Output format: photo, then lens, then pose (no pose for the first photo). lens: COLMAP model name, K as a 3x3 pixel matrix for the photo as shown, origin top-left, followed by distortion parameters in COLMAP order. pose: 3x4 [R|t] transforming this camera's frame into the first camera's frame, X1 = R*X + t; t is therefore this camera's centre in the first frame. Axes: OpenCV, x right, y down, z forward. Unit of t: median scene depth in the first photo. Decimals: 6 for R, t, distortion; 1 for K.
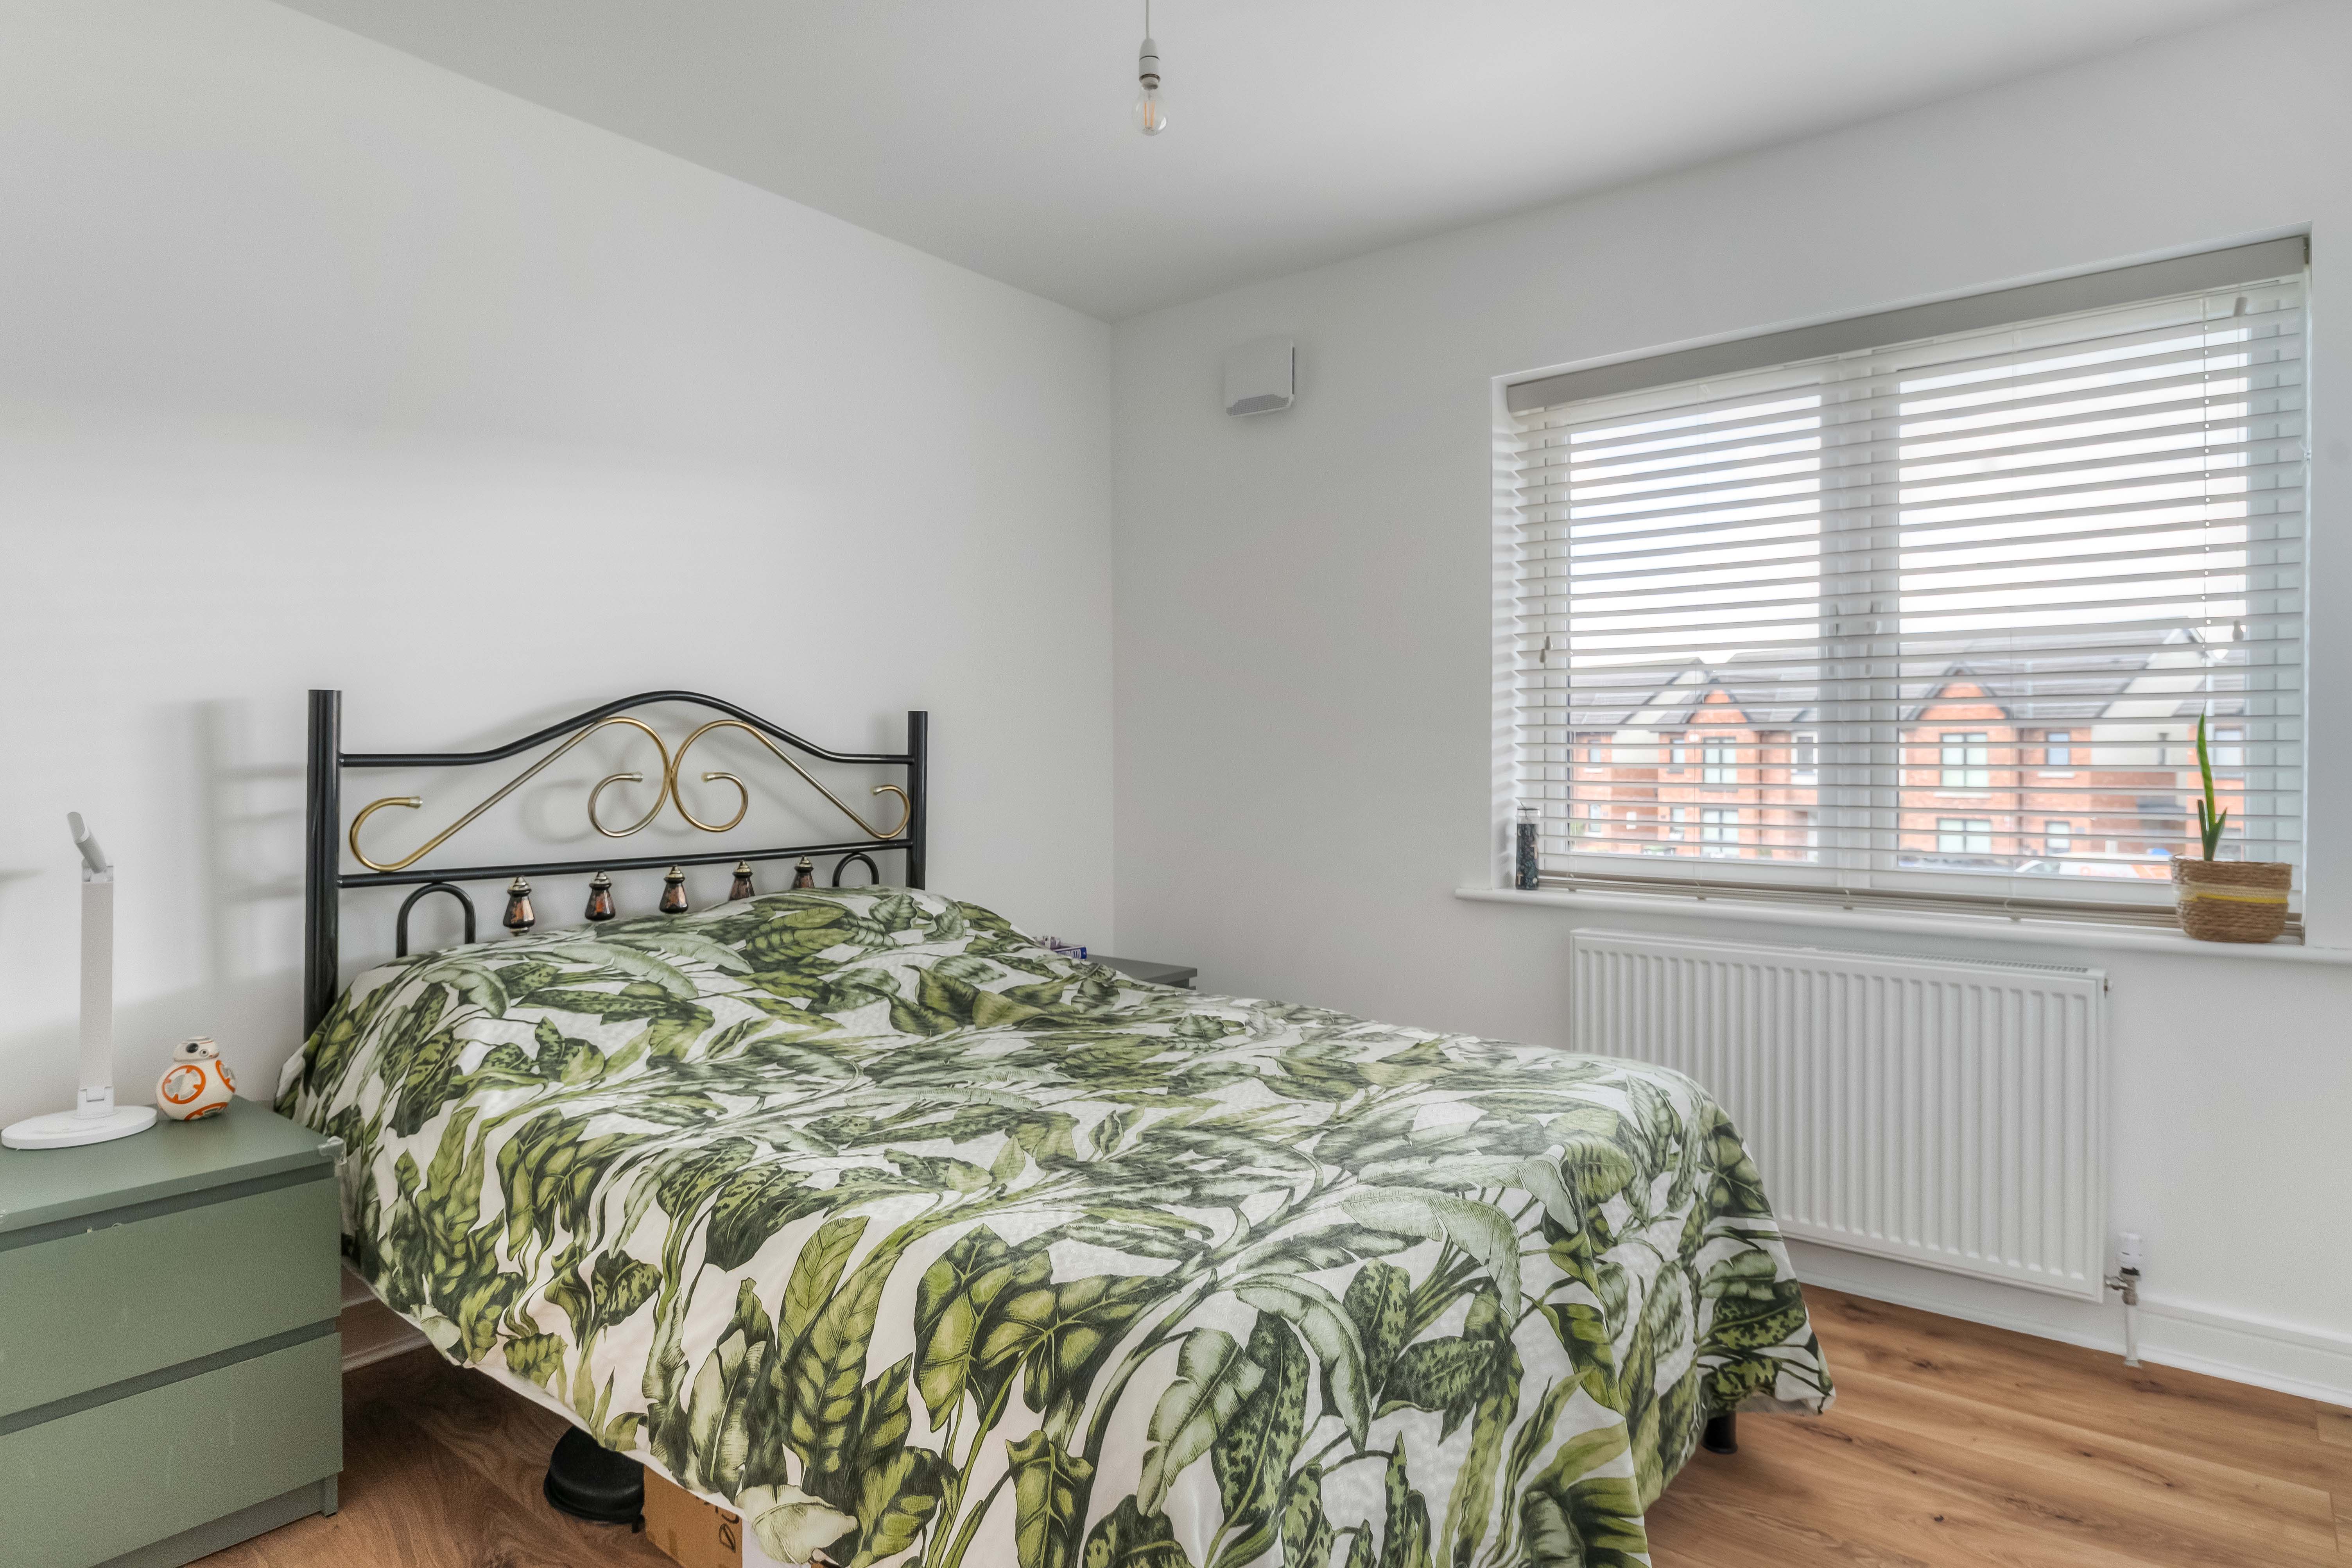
lens RADIAL K [[1320.0, 0, 1174.2], [0, 1320.0, 770.6], [0, 0, 1]] dist [0.001246, 0.000111]
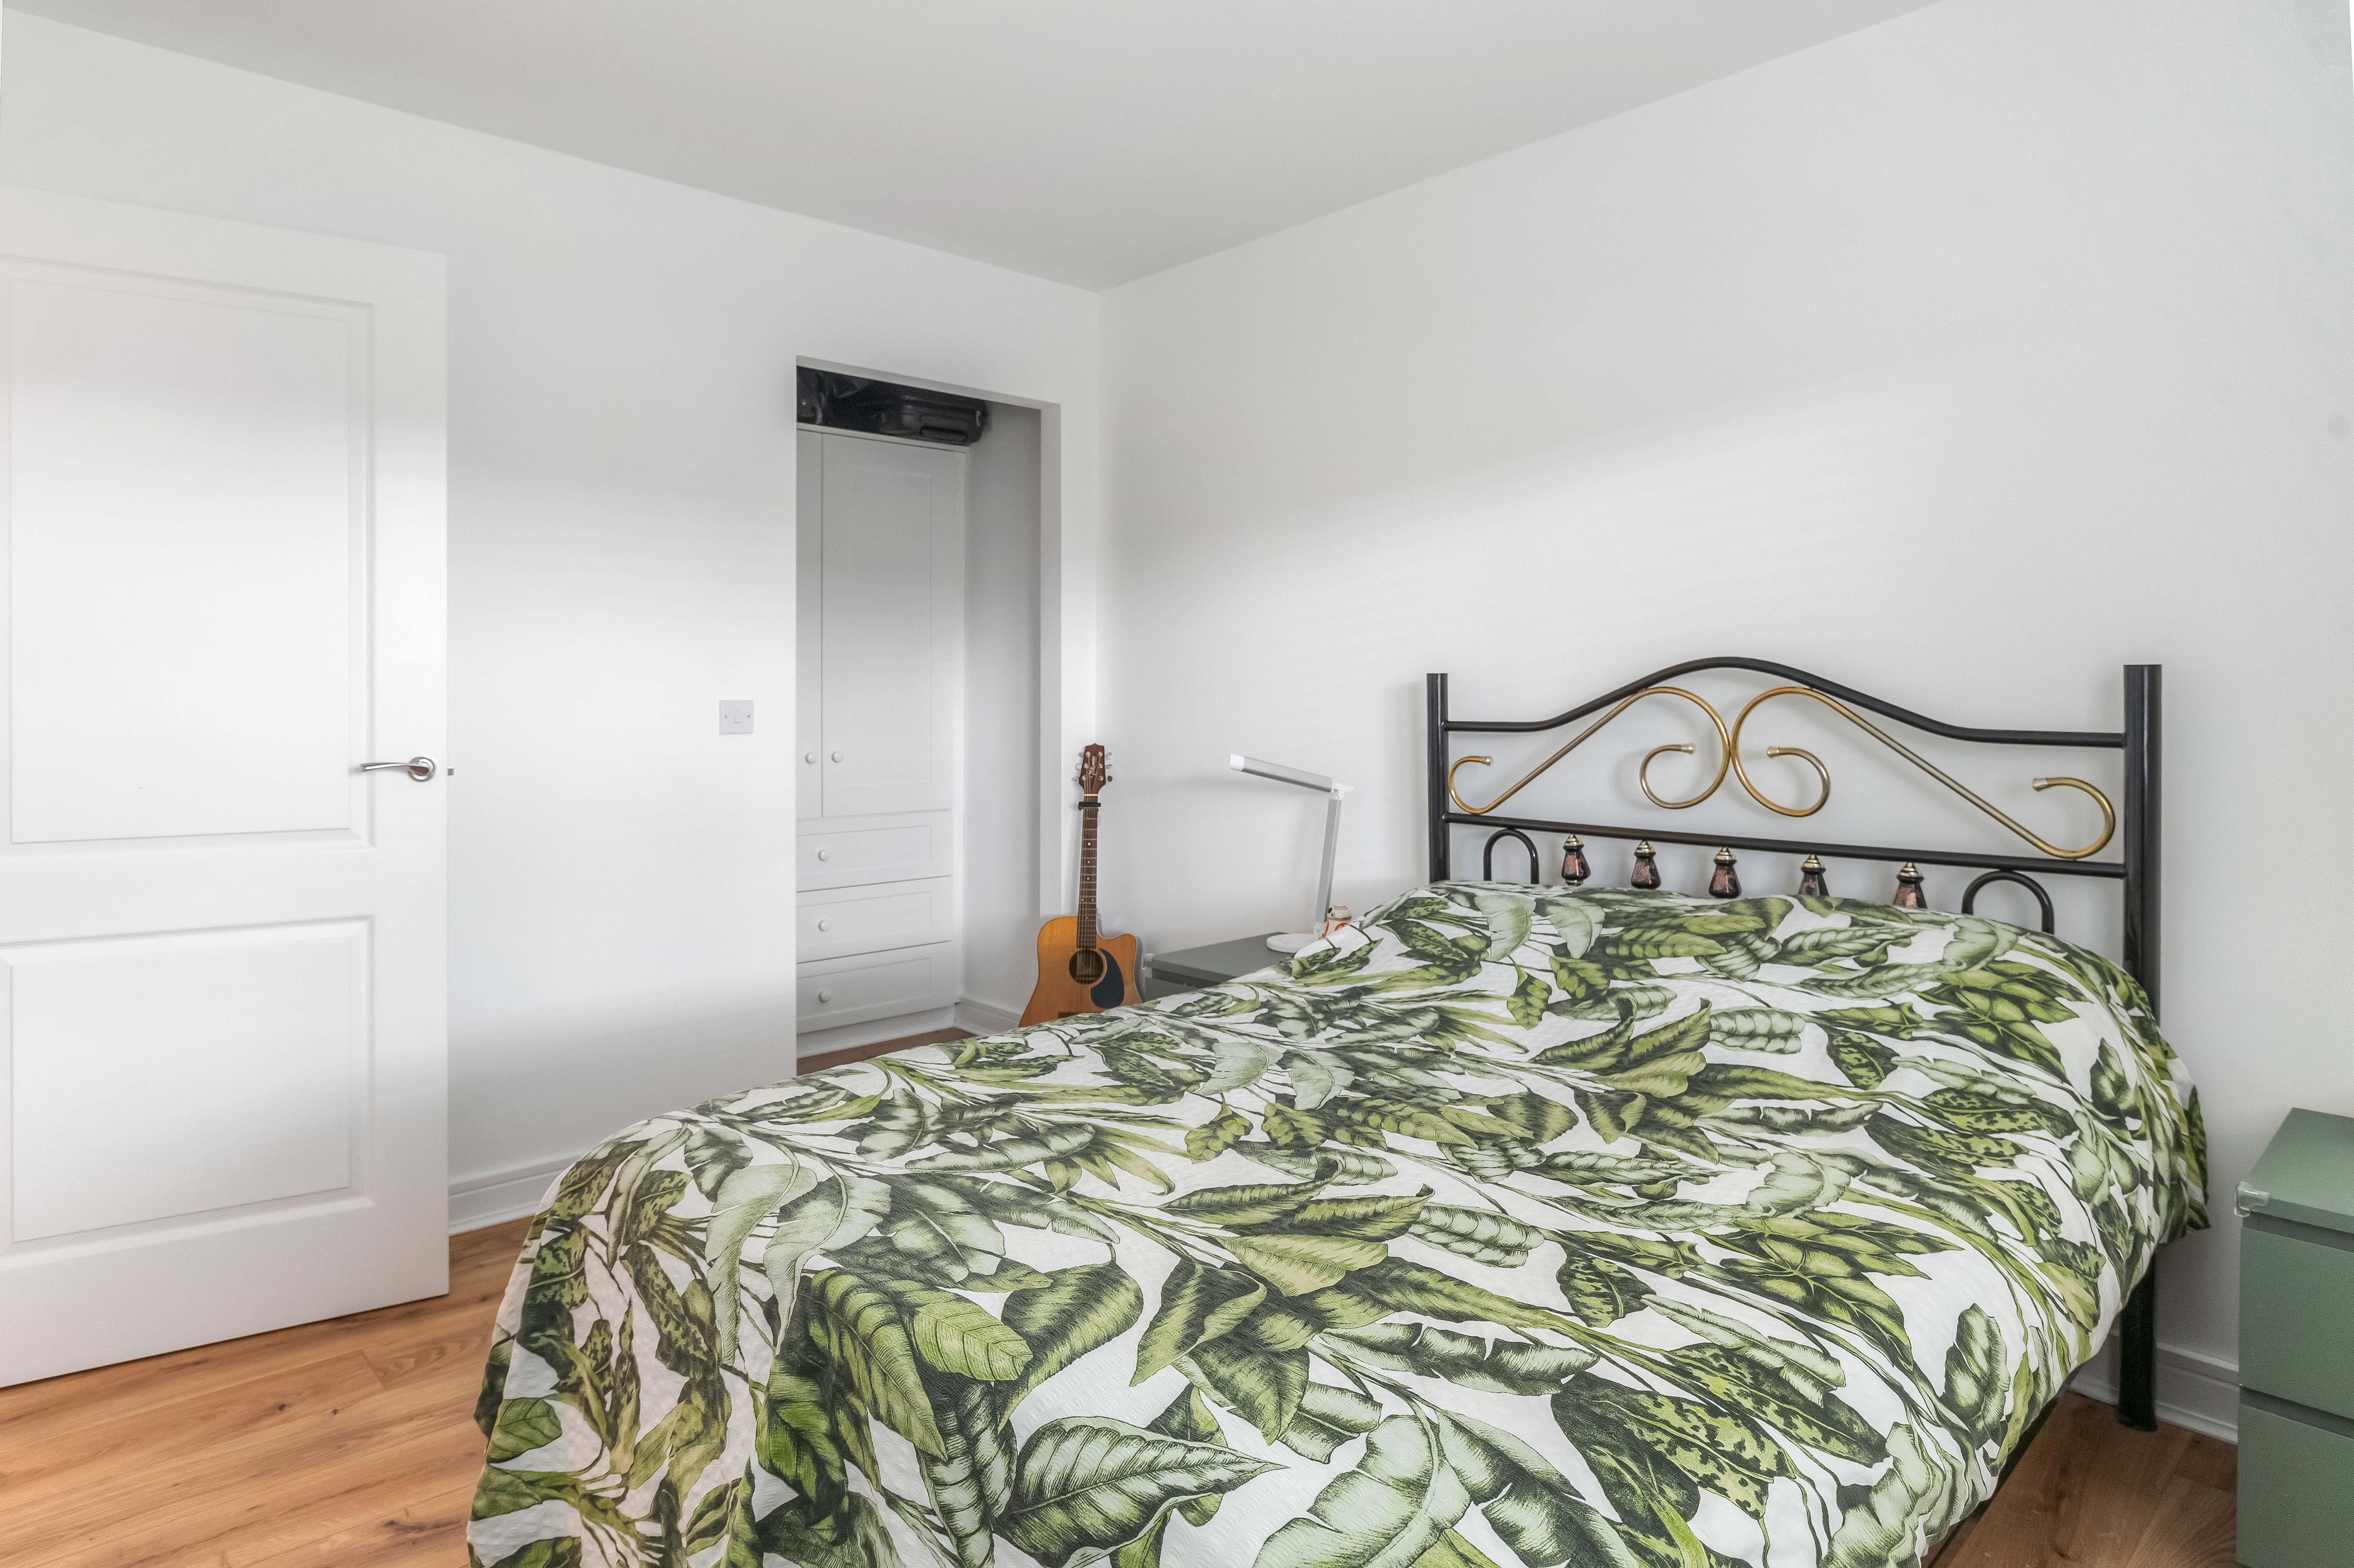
lens RADIAL K [[1321.2, 0, 1164.7], [0, 1321.2, 698.3], [0, 0, 1]] dist [0.001246, 0.000111]
pose [[-0.145465, 0.003664, -0.989357, 0.724080], [-0.011612, 0.999918, 0.005411, -0.039321], [0.989295, 0.012275, -0.145410, 0.914902]]
